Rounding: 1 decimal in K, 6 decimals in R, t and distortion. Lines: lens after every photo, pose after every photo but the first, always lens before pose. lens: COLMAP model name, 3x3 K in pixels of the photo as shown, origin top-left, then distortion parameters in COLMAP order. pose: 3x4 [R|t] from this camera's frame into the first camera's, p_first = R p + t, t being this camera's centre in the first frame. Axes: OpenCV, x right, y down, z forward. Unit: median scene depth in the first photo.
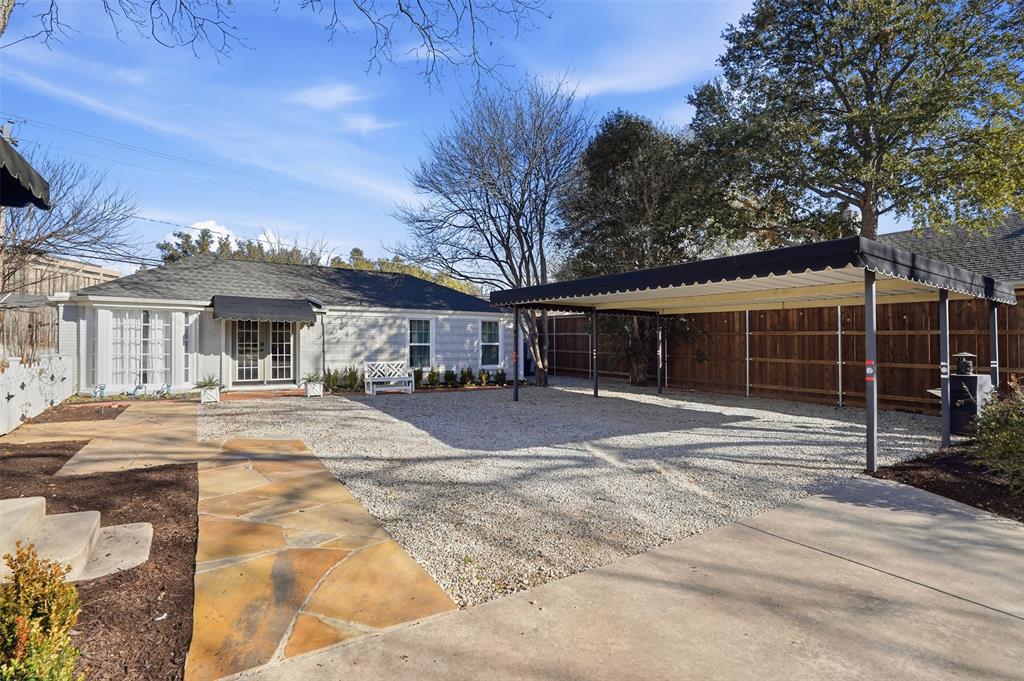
lens RADIAL K [[472.5, 0, 475.6], [0, 472.5, 335.9], [0, 0, 1]] dist [-0.023519, 0.000282]
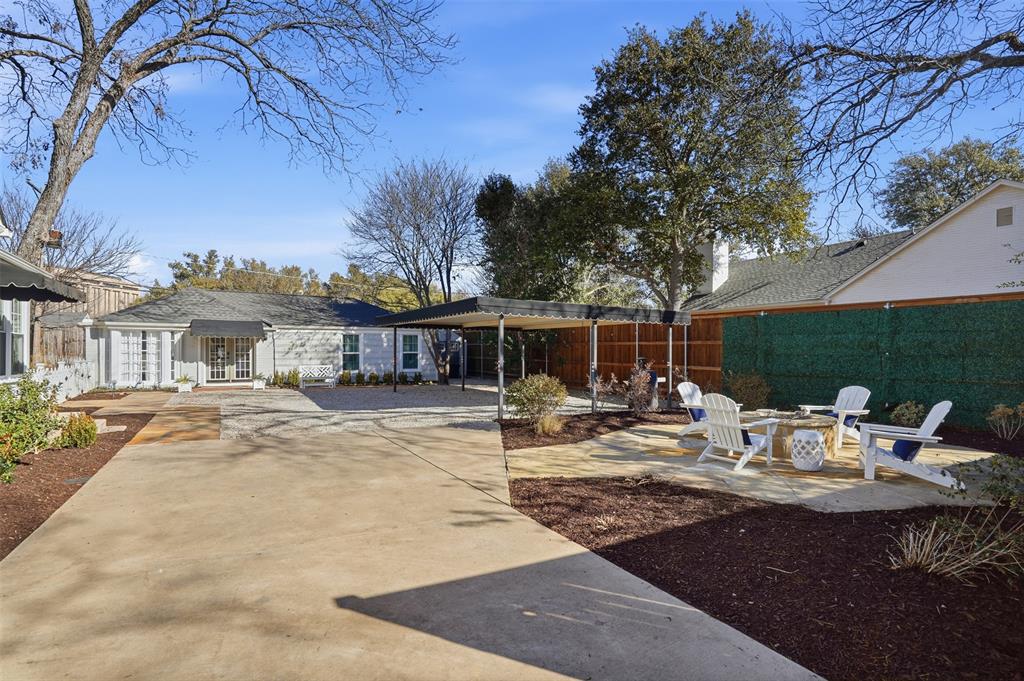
lens RADIAL K [[486.9, 0, 491.8], [0, 486.9, 346.3], [0, 0, 1]] dist [-0.021724, -0.000140]
pose [[0.999710, -0.005269, -0.023515, 0.363183], [0.005387, 0.999973, 0.004973, -0.006741], [0.023489, -0.005098, 0.999711, -0.418697]]
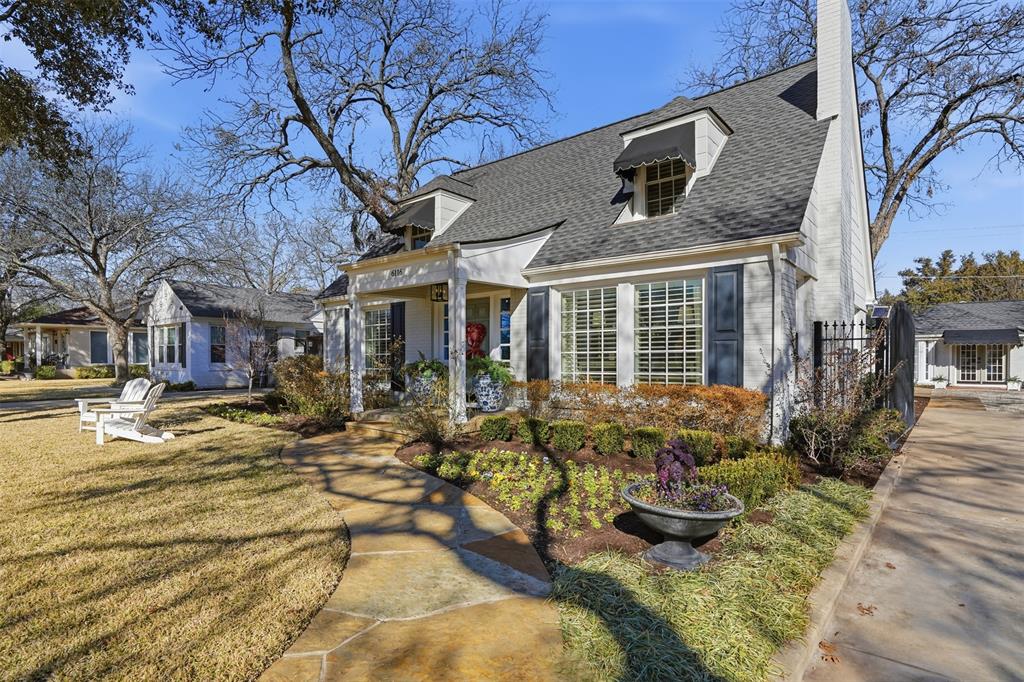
lens RADIAL K [[532.8, 0, 510.8], [0, 532.8, 369.6], [0, 0, 1]] dist [0.000946, 0.001074]
pose [[0.347047, 0.013618, -0.937749, 0.694511], [0.017848, 0.999618, 0.021122, -0.012057], [0.937678, -0.024067, 0.346671, -1.121895]]
